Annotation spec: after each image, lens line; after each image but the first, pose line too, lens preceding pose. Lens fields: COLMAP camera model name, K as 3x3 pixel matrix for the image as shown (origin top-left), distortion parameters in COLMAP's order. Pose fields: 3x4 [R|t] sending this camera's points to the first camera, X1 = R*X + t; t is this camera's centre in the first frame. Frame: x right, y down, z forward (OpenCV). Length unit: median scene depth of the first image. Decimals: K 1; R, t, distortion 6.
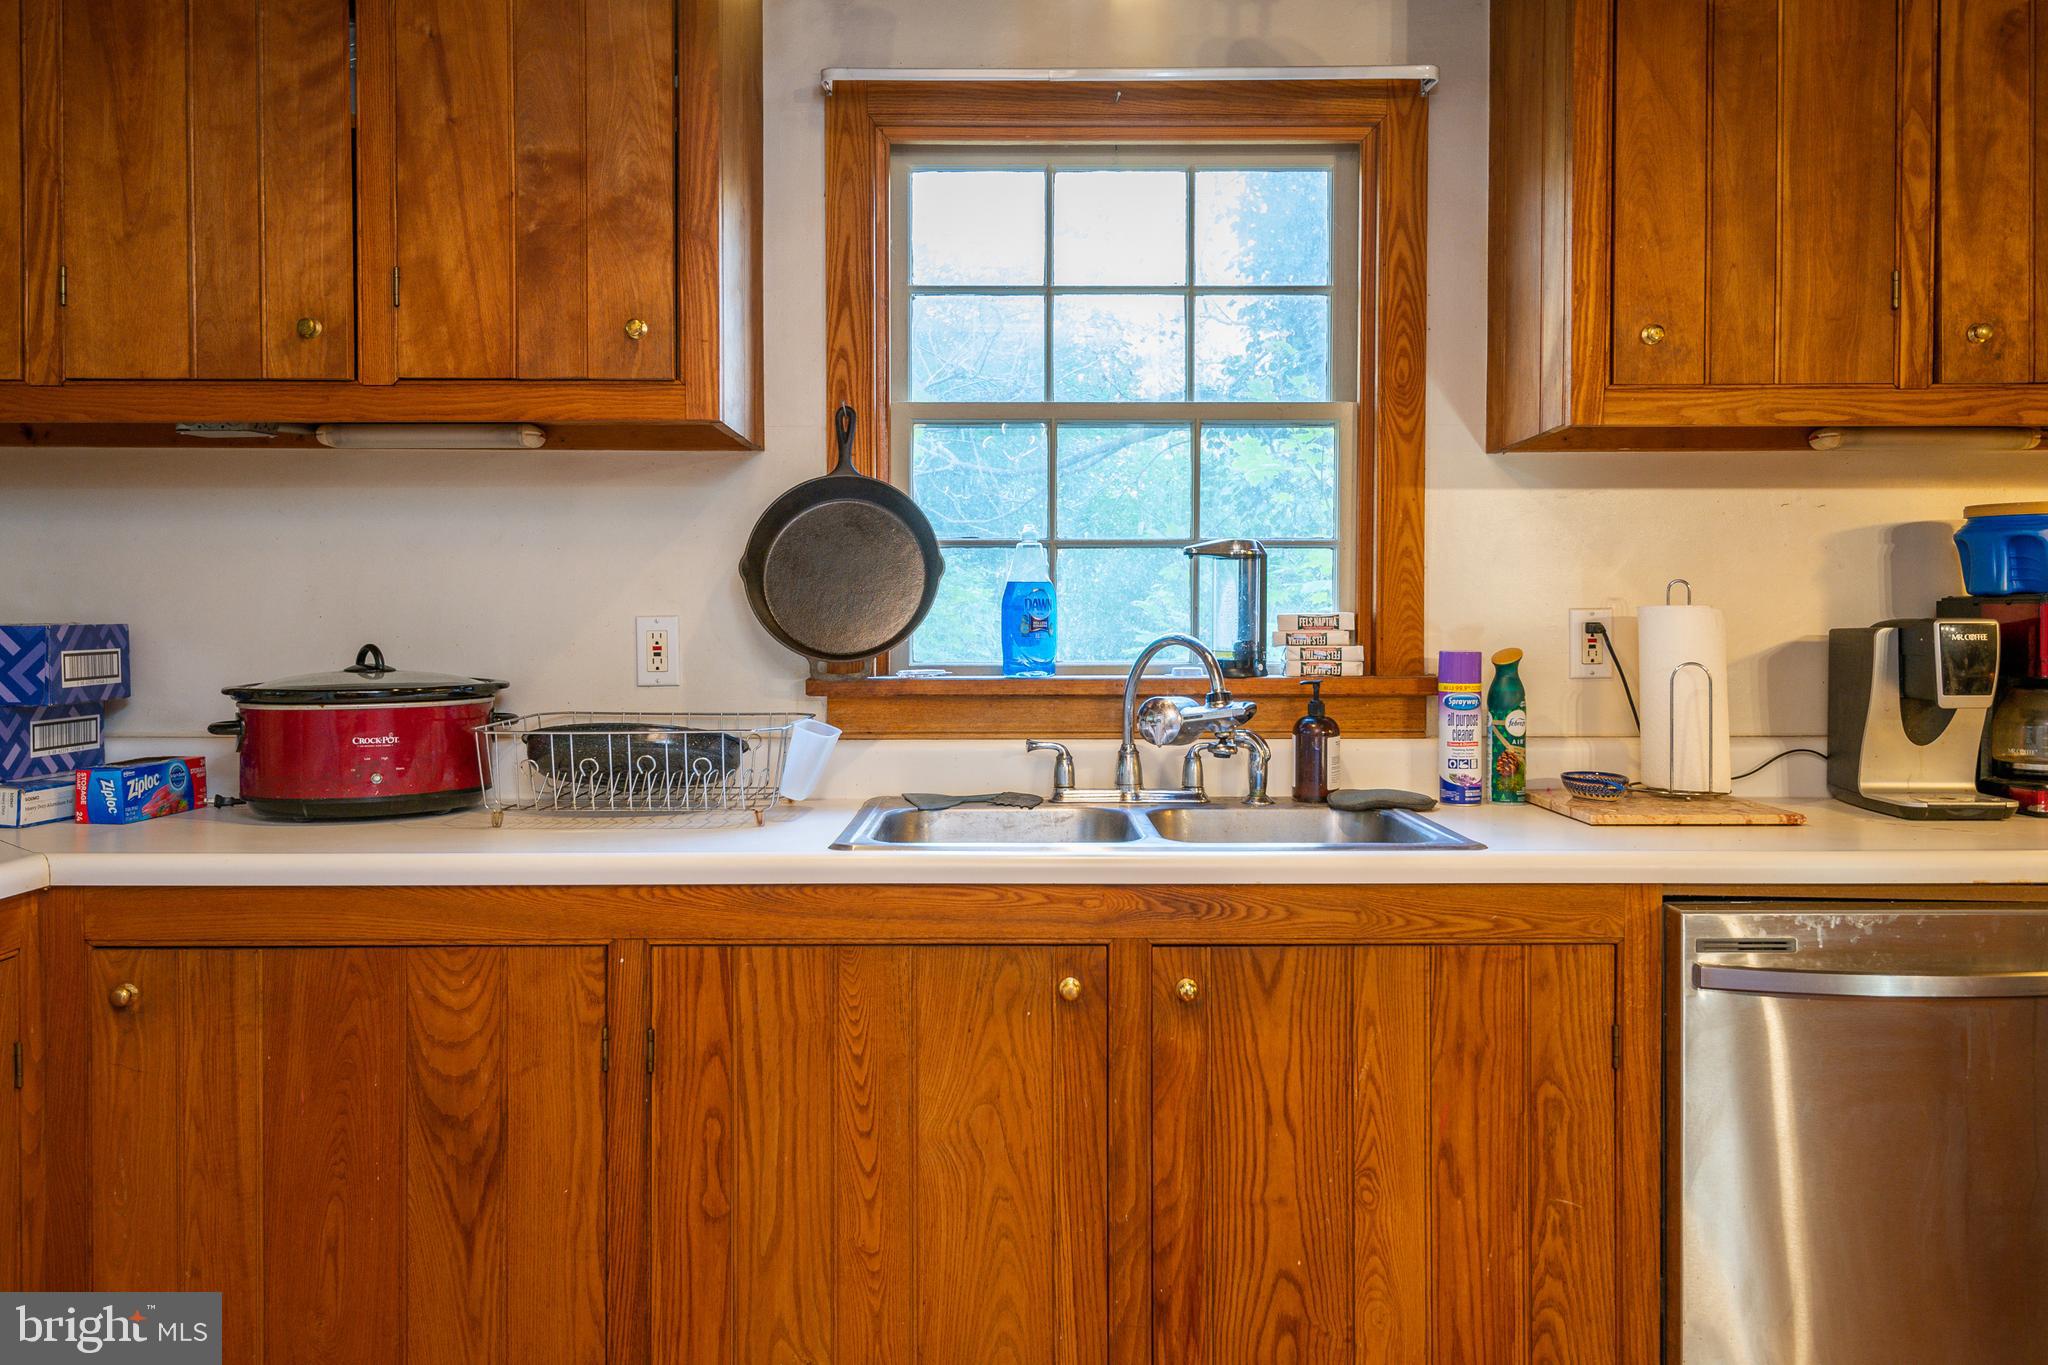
lens RADIAL K [[1596.1, 0, 1027.5], [0, 1596.1, 637.6], [0, 0, 1]] dist [0.047715, -0.000347]
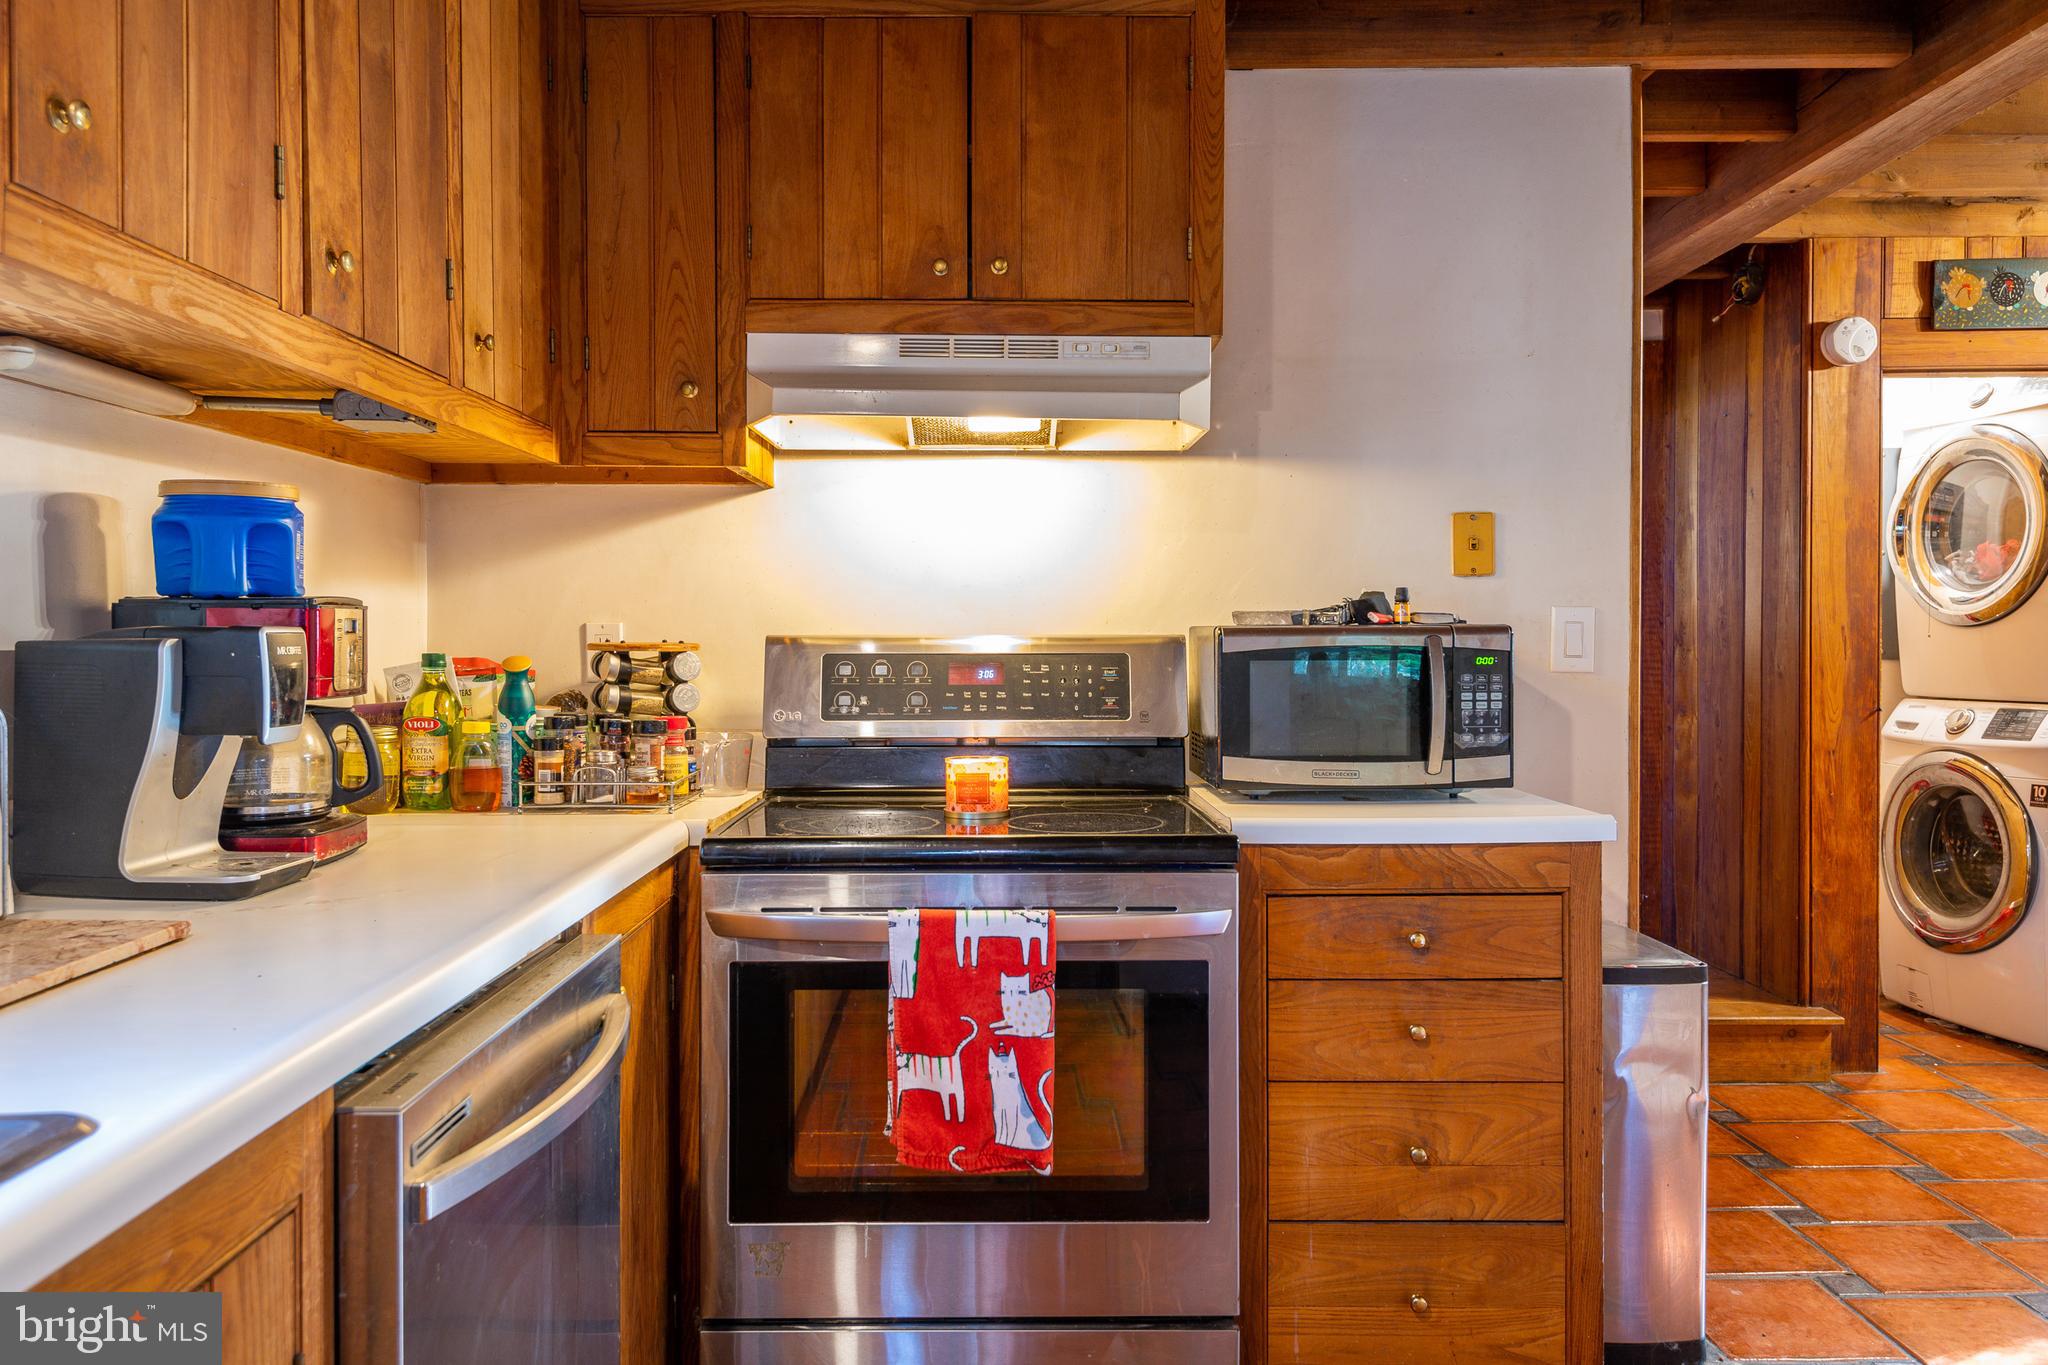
lens RADIAL K [[1476.9, 0, 1024.0], [0, 1476.9, 682.5], [0, 0, 1]] dist [0.003577, 0.001679]
pose [[-0.015945, -0.028477, 0.999467, -0.136882], [0.010288, 0.999537, 0.028643, -0.001830], [-0.999820, 0.010740, -0.015644, 0.675345]]
